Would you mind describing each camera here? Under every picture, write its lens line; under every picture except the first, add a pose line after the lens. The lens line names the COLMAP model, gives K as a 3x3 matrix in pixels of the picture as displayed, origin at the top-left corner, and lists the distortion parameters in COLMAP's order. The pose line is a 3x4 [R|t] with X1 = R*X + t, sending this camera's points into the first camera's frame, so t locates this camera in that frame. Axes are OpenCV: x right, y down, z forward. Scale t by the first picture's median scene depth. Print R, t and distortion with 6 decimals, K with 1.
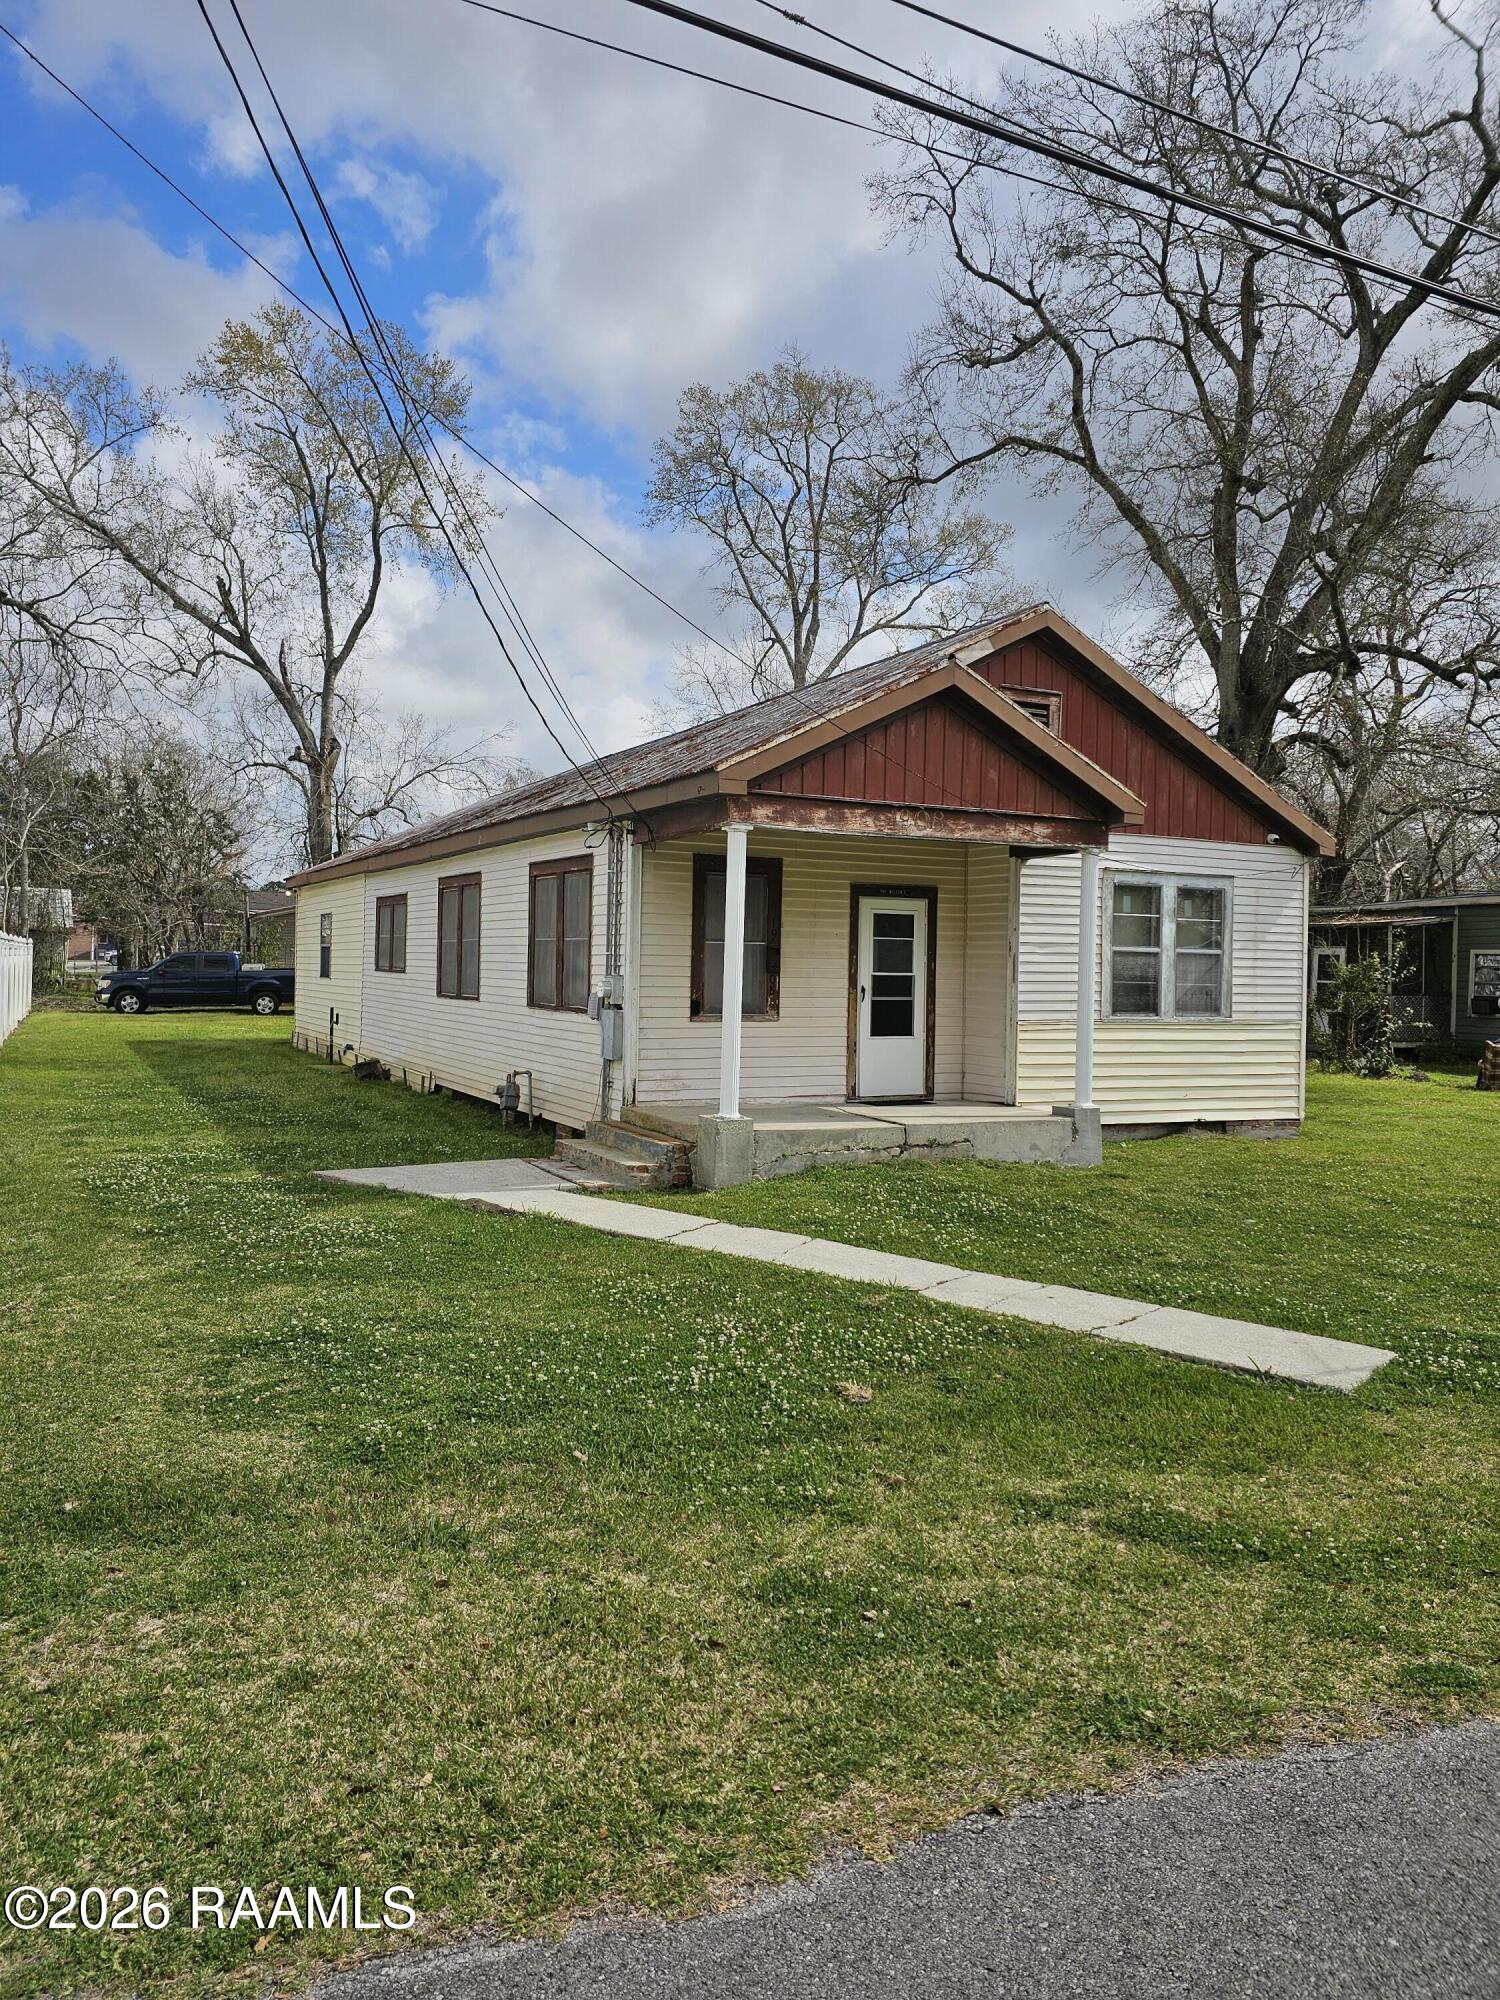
lens RADIAL K [[1335.3, 0, 731.6], [0, 1335.3, 974.3], [0, 0, 1]] dist [0.076849, -0.072546]
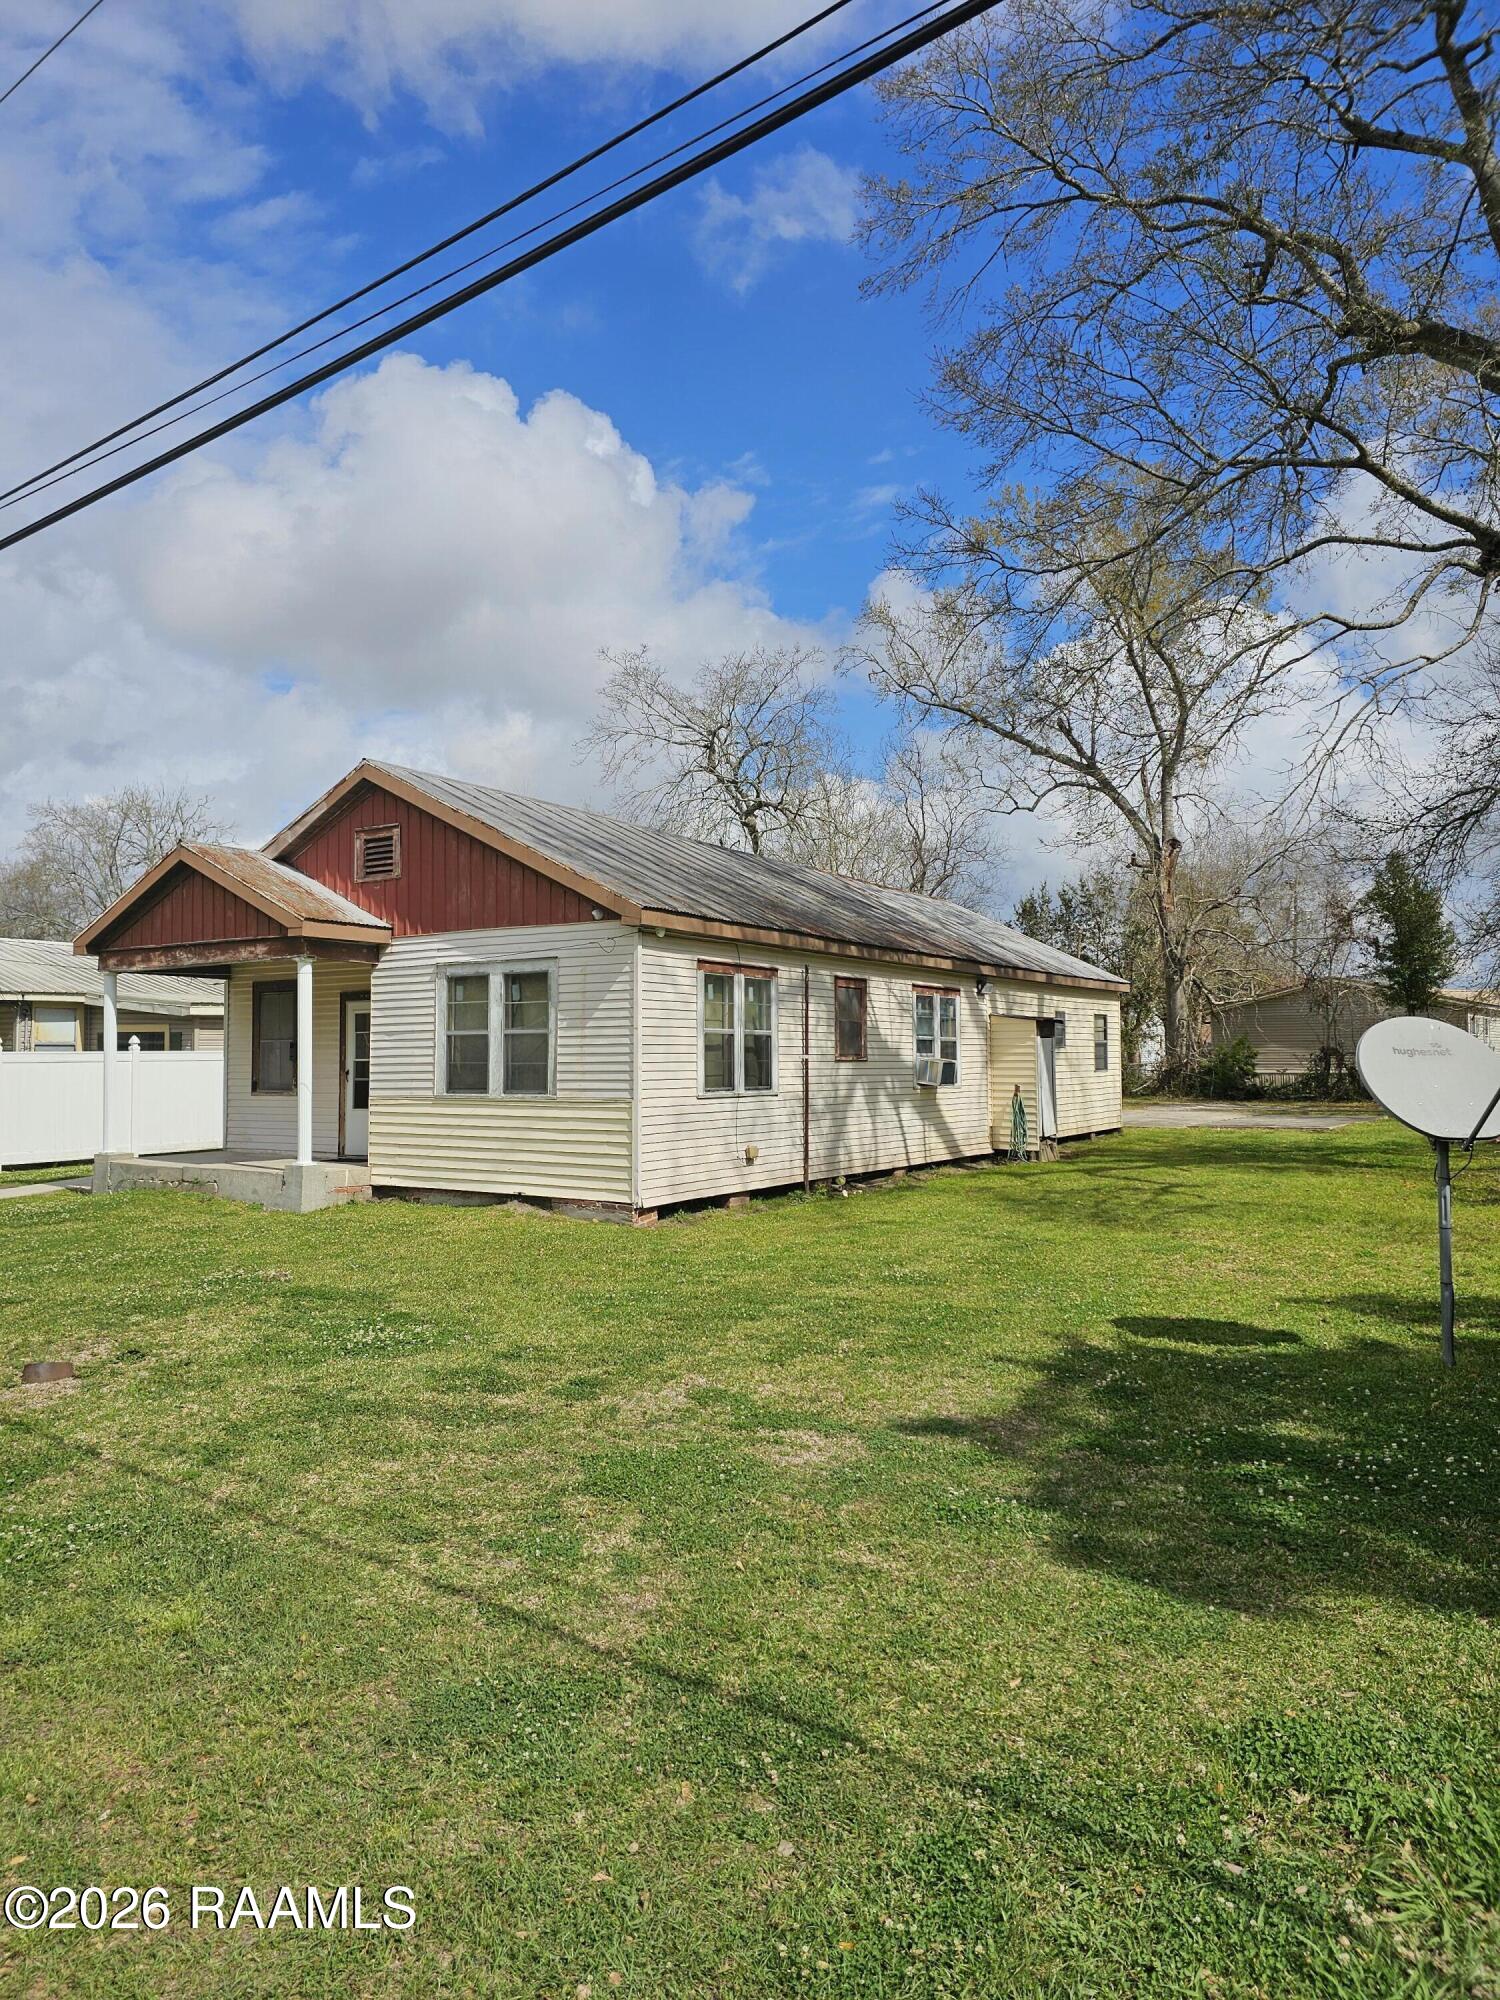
lens RADIAL K [[1334.1, 0, 750.0], [0, 1334.1, 1000.0], [0, 0, 1]] dist [0.040249, -0.003649]
pose [[0.519640, -0.058305, -0.852394, 1.356291], [0.012975, 0.998092, -0.060361, 0.023925], [0.854287, 0.020306, 0.519405, 0.618632]]
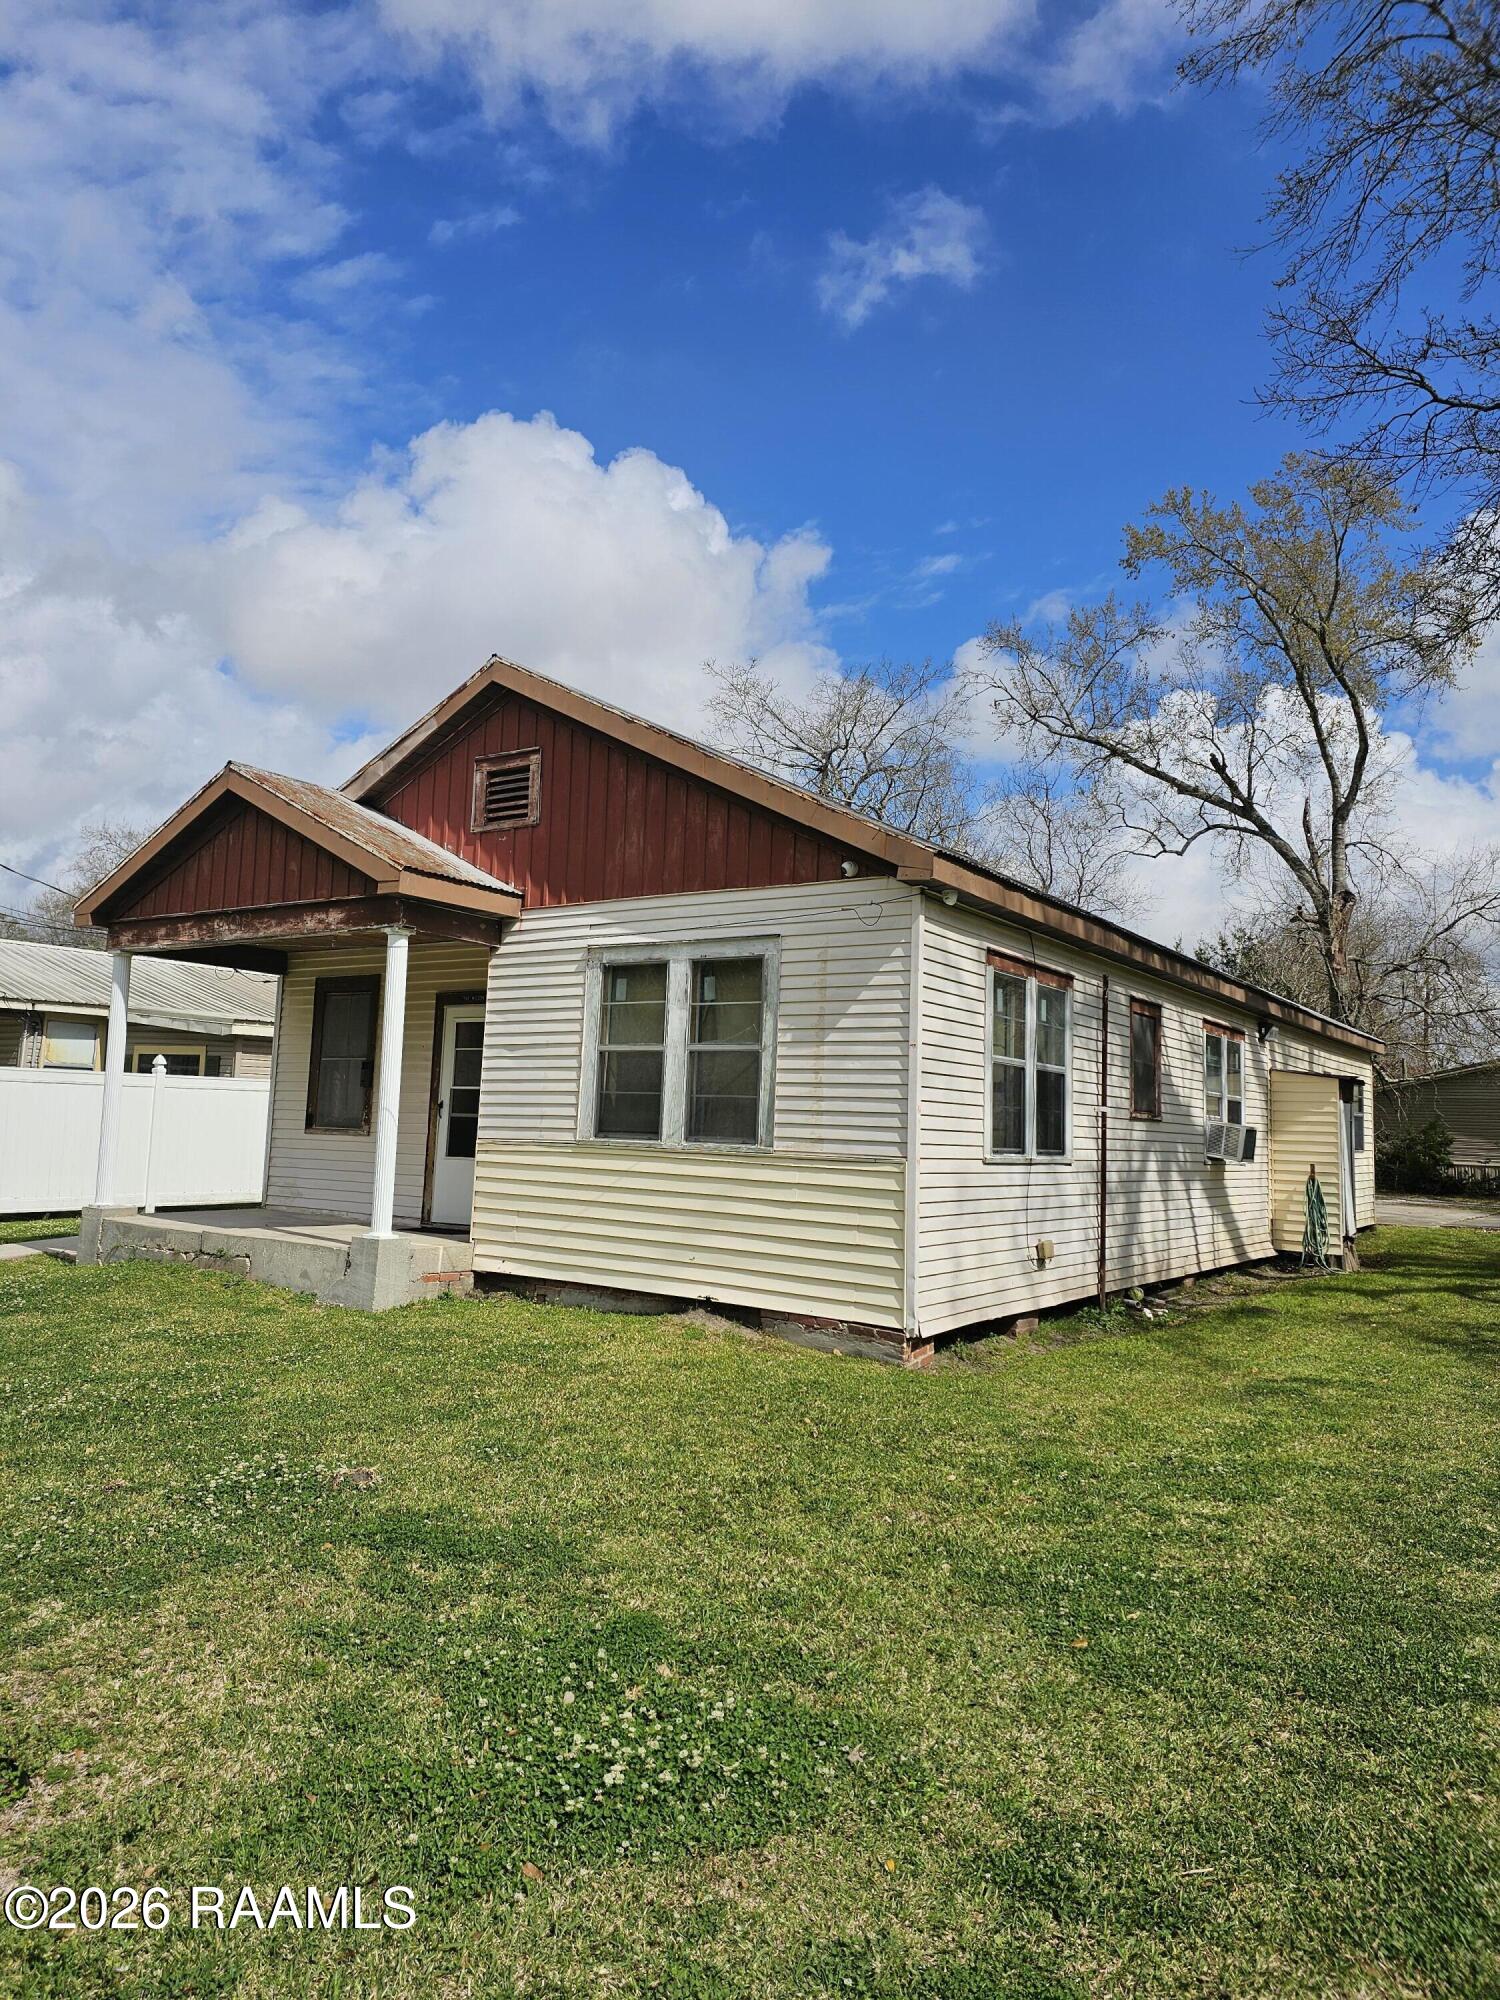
lens RADIAL K [[1335.3, 0, 731.6], [0, 1335.3, 974.3], [0, 0, 1]] dist [0.076849, -0.072546]
pose [[0.483750, -0.099816, -0.869496, 0.969564], [-0.028297, 0.991172, -0.129528, 0.034860], [0.874749, 0.087263, 0.476655, 0.684959]]
